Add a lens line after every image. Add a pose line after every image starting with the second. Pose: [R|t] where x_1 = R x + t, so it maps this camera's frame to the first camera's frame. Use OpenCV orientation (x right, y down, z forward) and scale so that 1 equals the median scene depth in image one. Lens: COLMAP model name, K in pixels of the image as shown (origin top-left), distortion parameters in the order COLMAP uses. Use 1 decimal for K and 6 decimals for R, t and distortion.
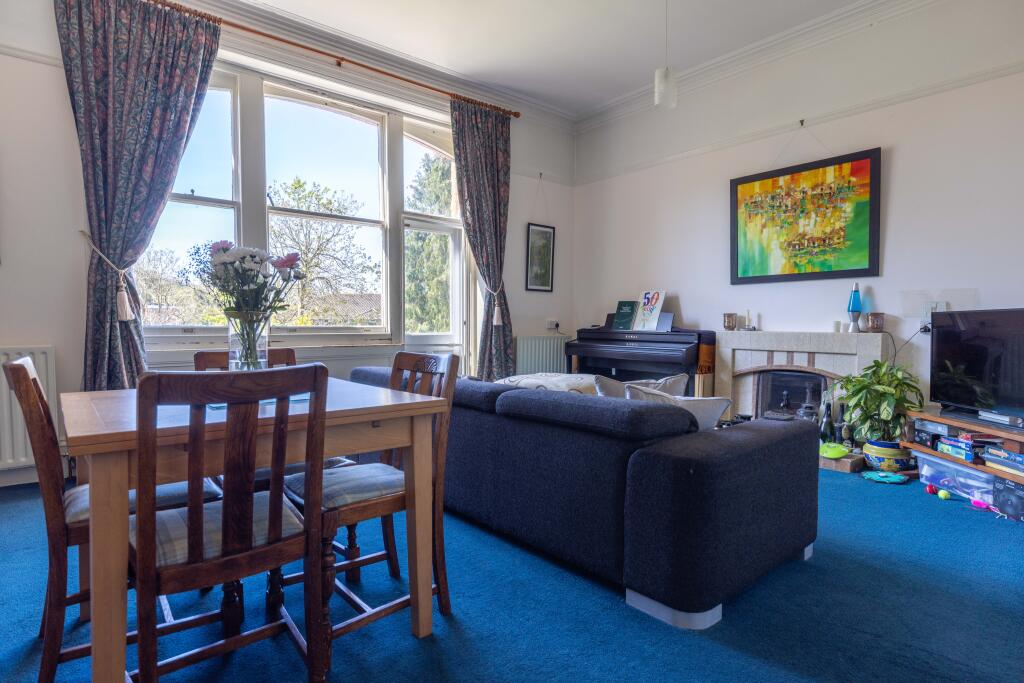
lens RADIAL K [[542.2, 0, 513.2], [0, 542.2, 341.1], [0, 0, 1]] dist [0.002816, -0.000154]
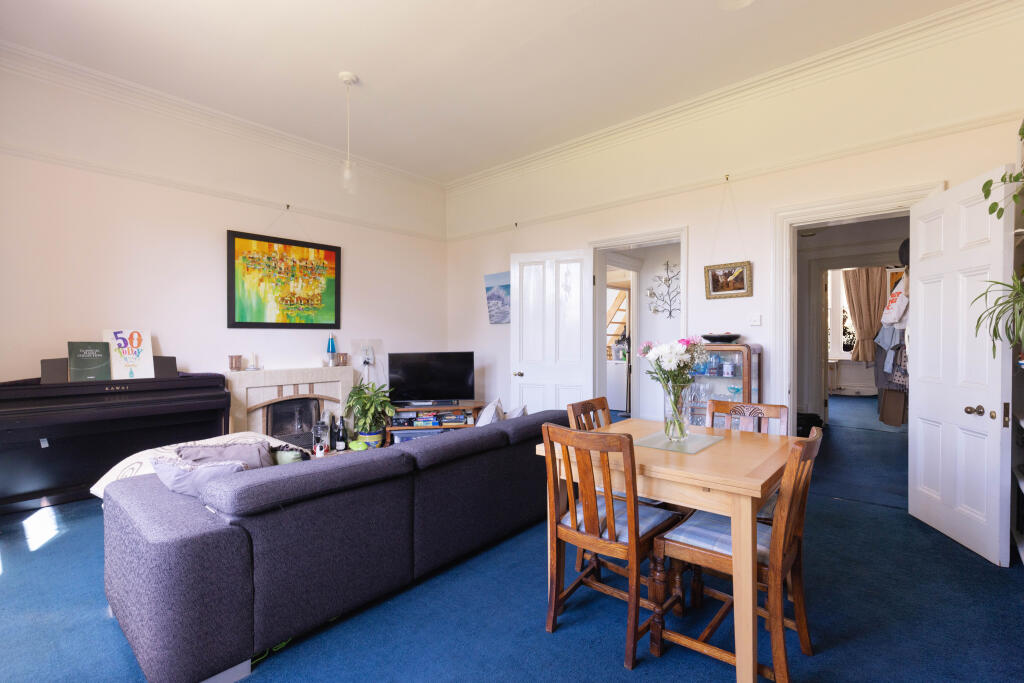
lens RADIAL K [[468.5, 0, 513.2], [0, 468.5, 342.5], [0, 0, 1]] dist [0.000614, -0.000095]
pose [[-0.158583, -0.010163, 0.987293, -0.626547], [0.037737, 0.999154, 0.016346, -0.073613], [-0.986624, 0.039850, -0.158065, 0.628367]]
